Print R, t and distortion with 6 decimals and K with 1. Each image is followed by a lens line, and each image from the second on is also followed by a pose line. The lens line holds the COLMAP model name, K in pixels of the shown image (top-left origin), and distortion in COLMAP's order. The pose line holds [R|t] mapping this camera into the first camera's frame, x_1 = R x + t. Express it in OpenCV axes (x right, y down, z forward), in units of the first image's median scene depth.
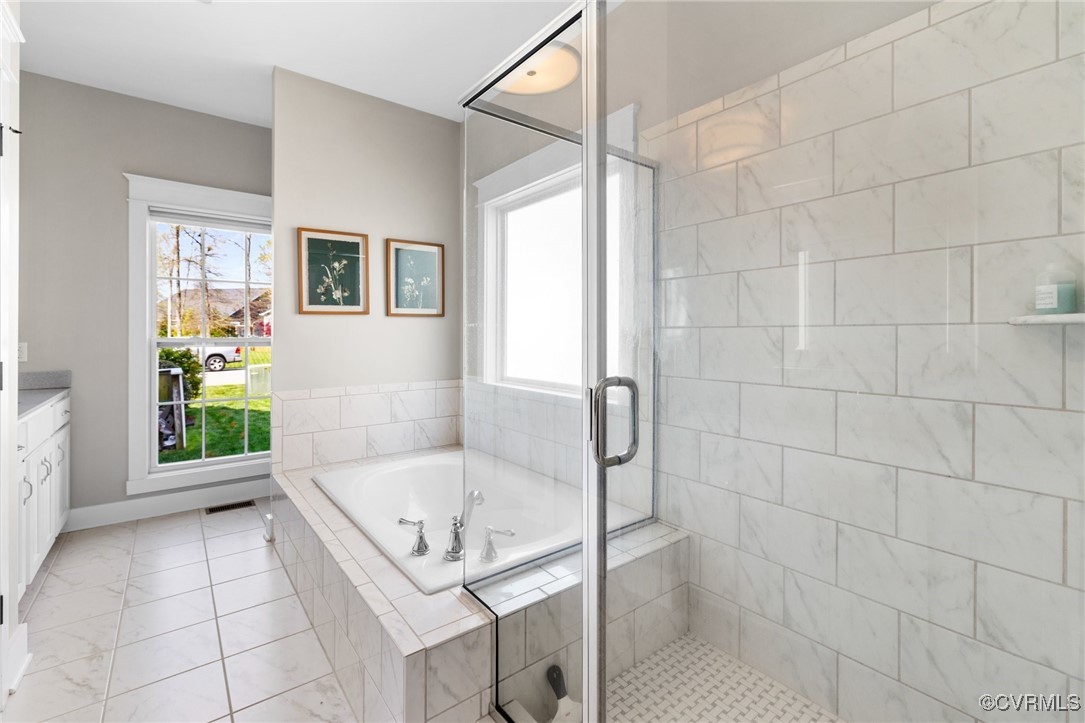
lens RADIAL K [[477.4, 0, 540.0], [0, 477.4, 324.1], [0, 0, 1]] dist [-0.000136, -0.000018]
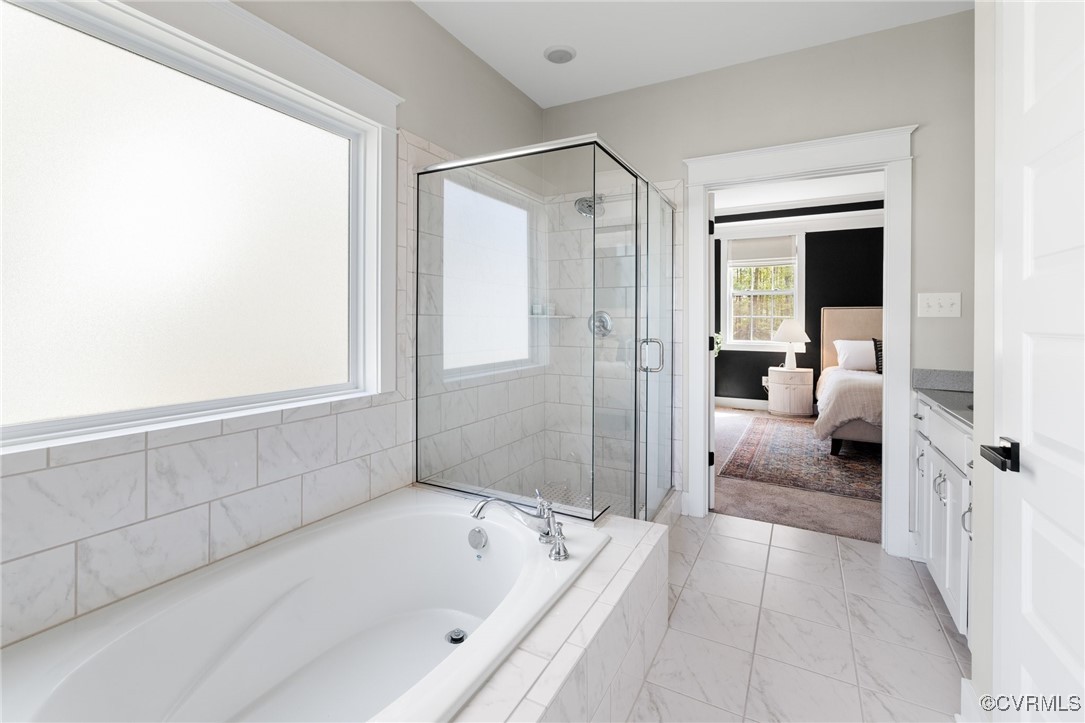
lens RADIAL K [[477.4, 0, 540.0], [0, 477.4, 324.1], [0, 0, 1]] dist [-0.000136, -0.000018]
pose [[-0.404135, -0.005496, 0.914683, -1.089620], [-0.027283, 0.999609, -0.006048, 0.035992], [-0.914292, -0.027399, -0.404128, 1.437644]]
